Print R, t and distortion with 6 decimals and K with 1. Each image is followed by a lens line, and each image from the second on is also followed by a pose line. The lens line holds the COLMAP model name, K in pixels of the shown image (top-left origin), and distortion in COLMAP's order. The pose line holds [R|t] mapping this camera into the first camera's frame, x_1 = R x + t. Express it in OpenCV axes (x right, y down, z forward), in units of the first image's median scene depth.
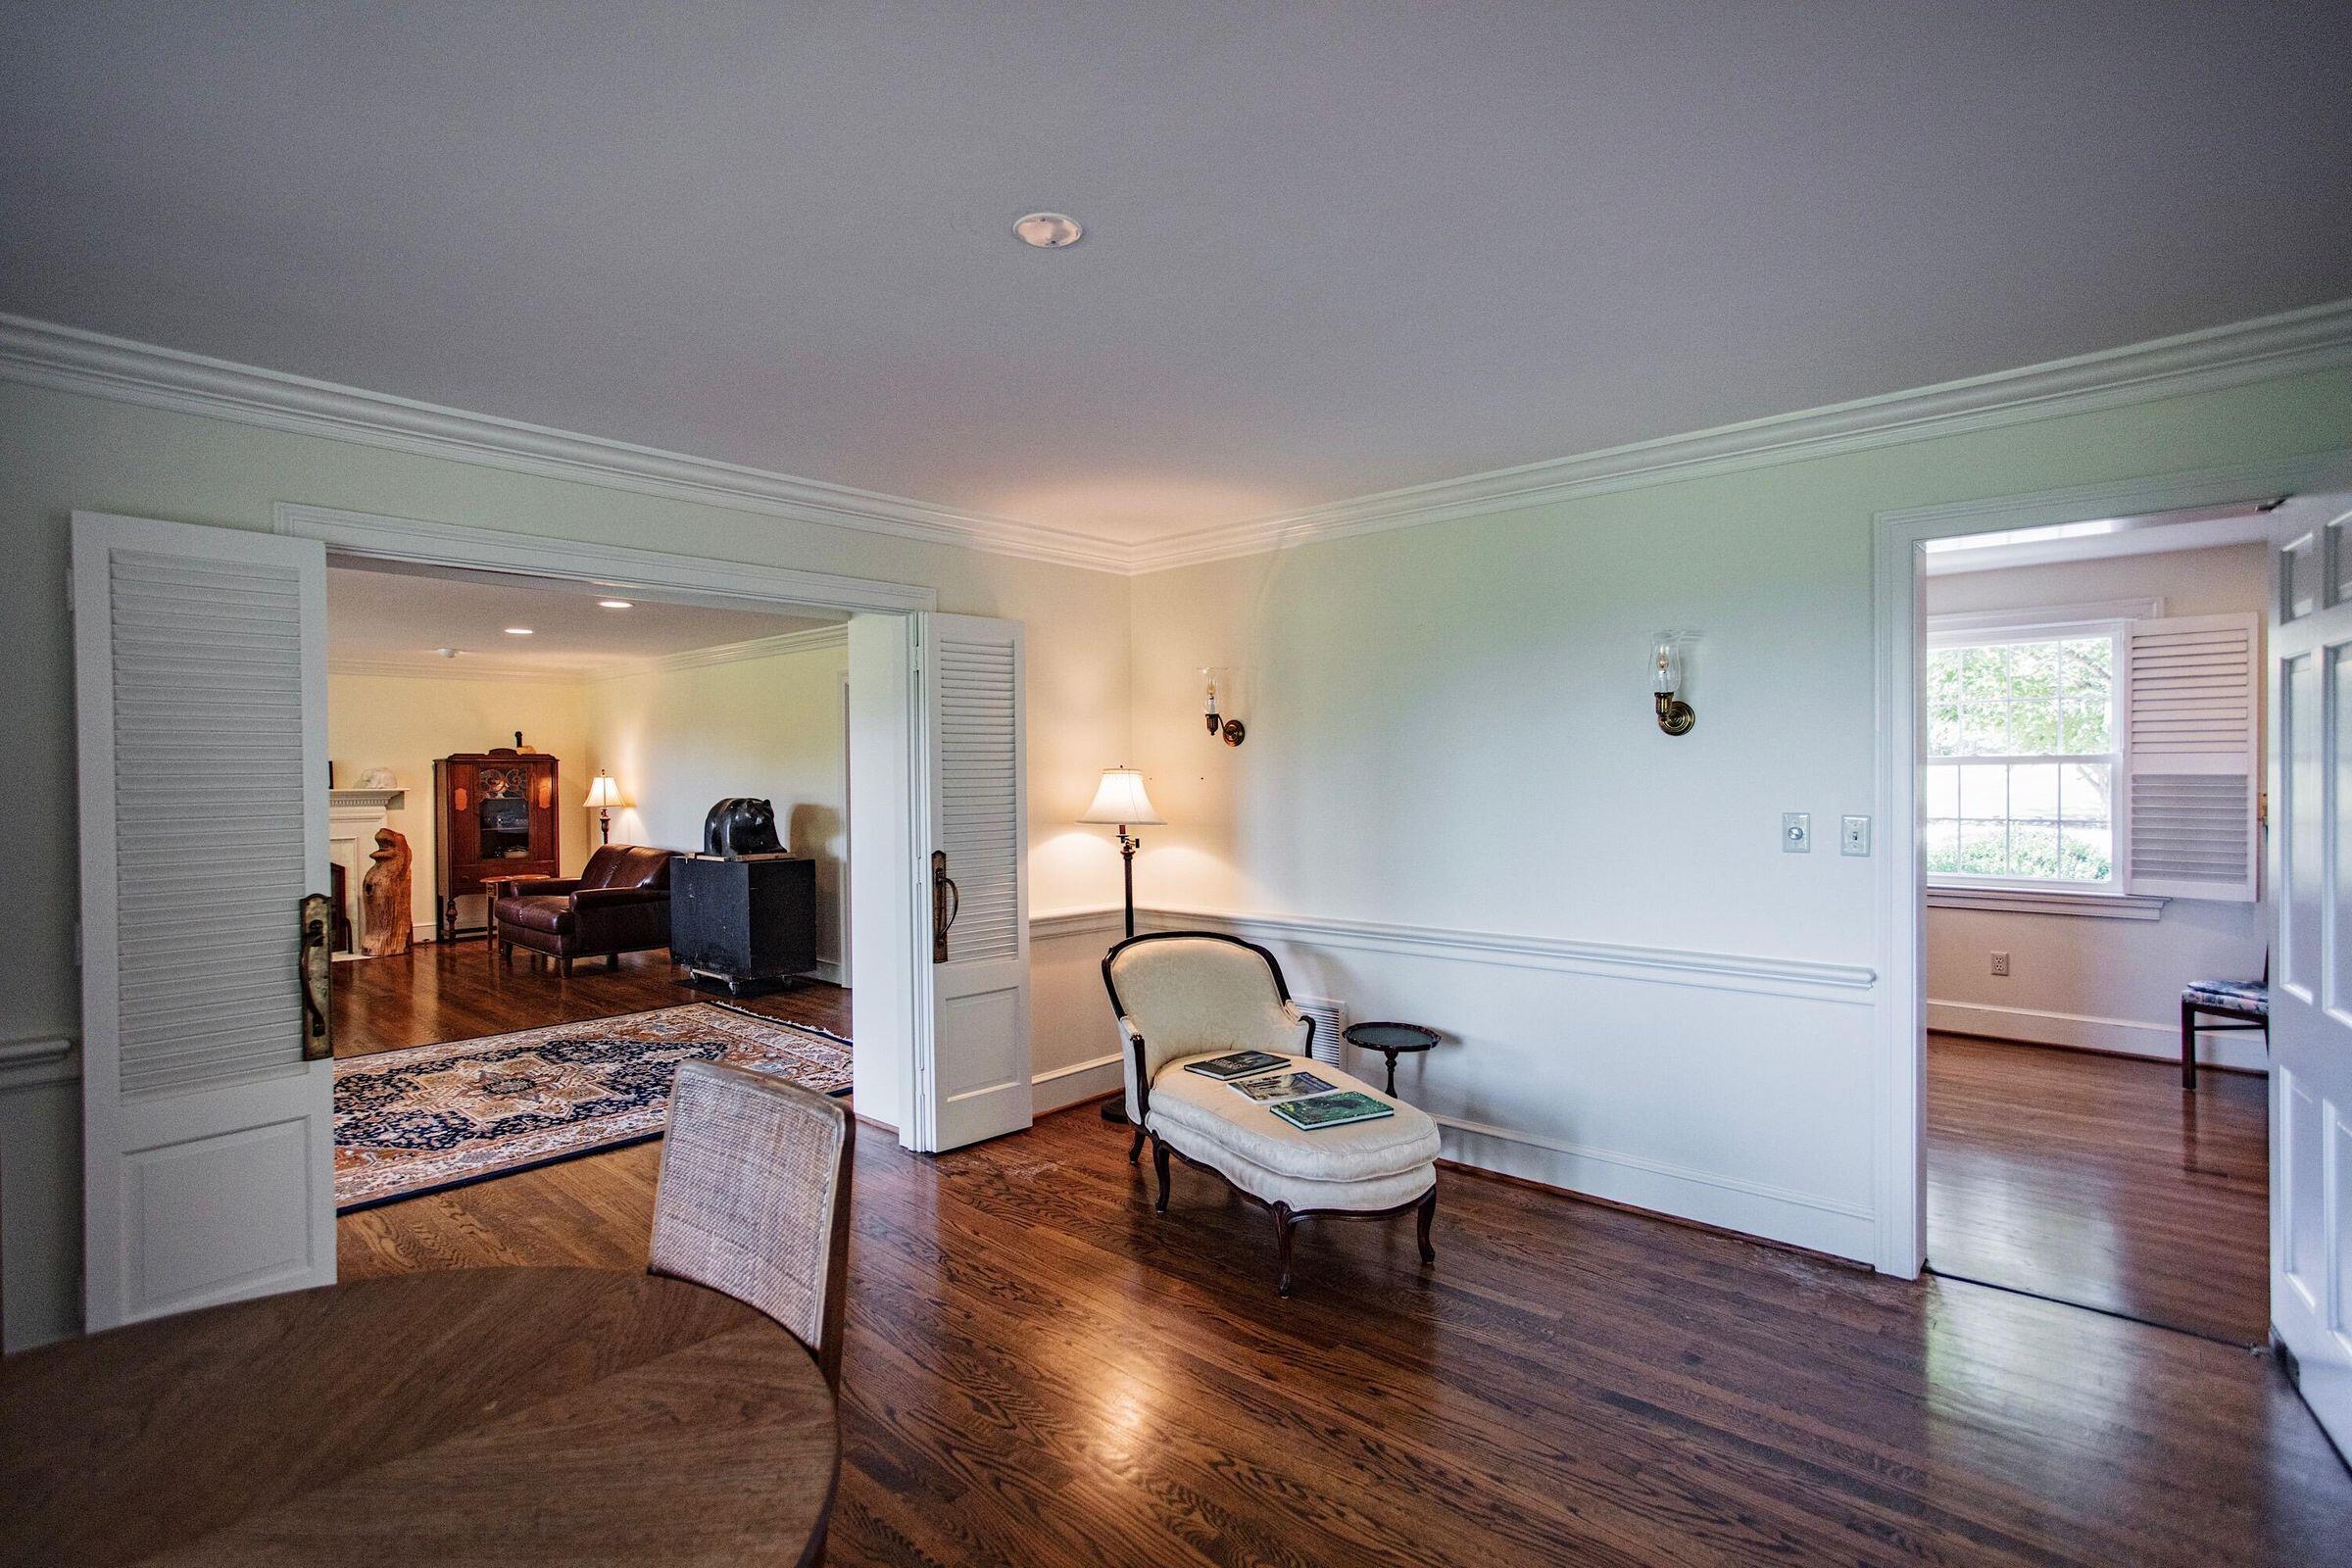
lens RADIAL K [[1117.1, 0, 1189.8], [0, 1117.1, 783.1], [0, 0, 1]] dist [-0.028743, 0.001037]
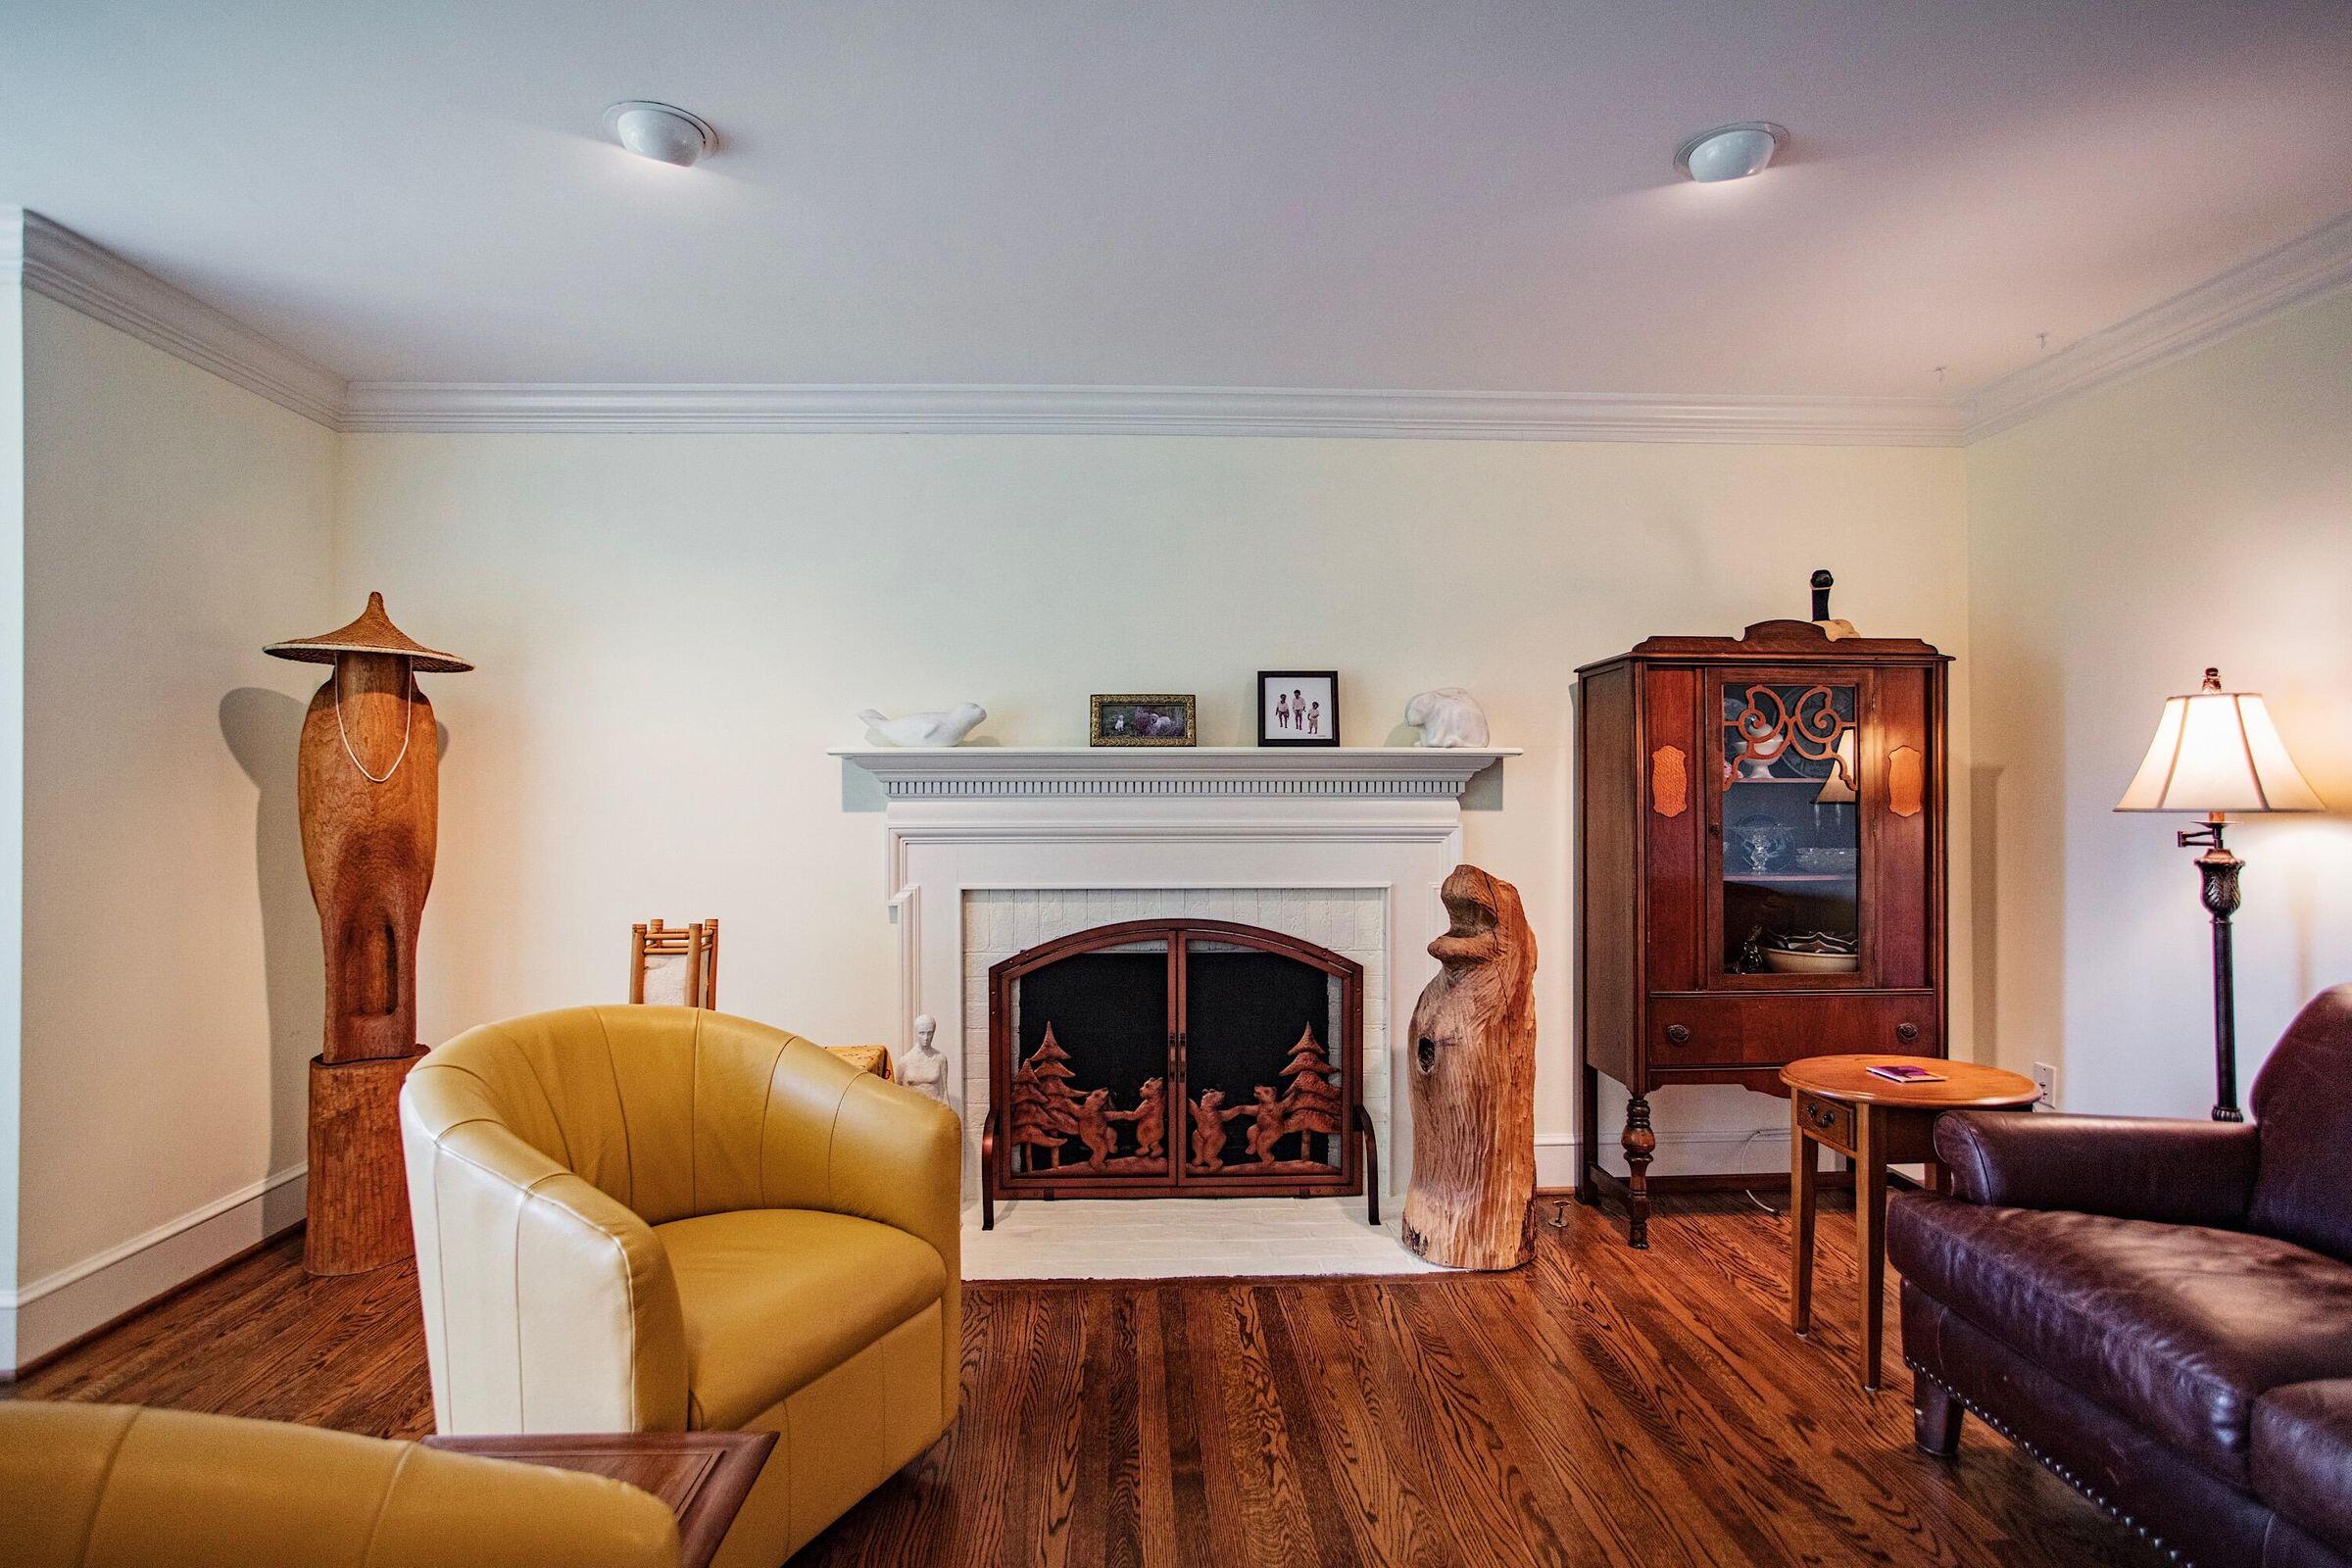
lens RADIAL K [[1117.1, 0, 1189.8], [0, 1117.1, 783.1], [0, 0, 1]] dist [-0.028743, 0.001037]
pose [[0.703330, -0.001174, -0.710862, -0.545993], [-0.009913, 0.999885, -0.011459, 0.020751], [0.710794, 0.015106, 0.703238, 0.697870]]
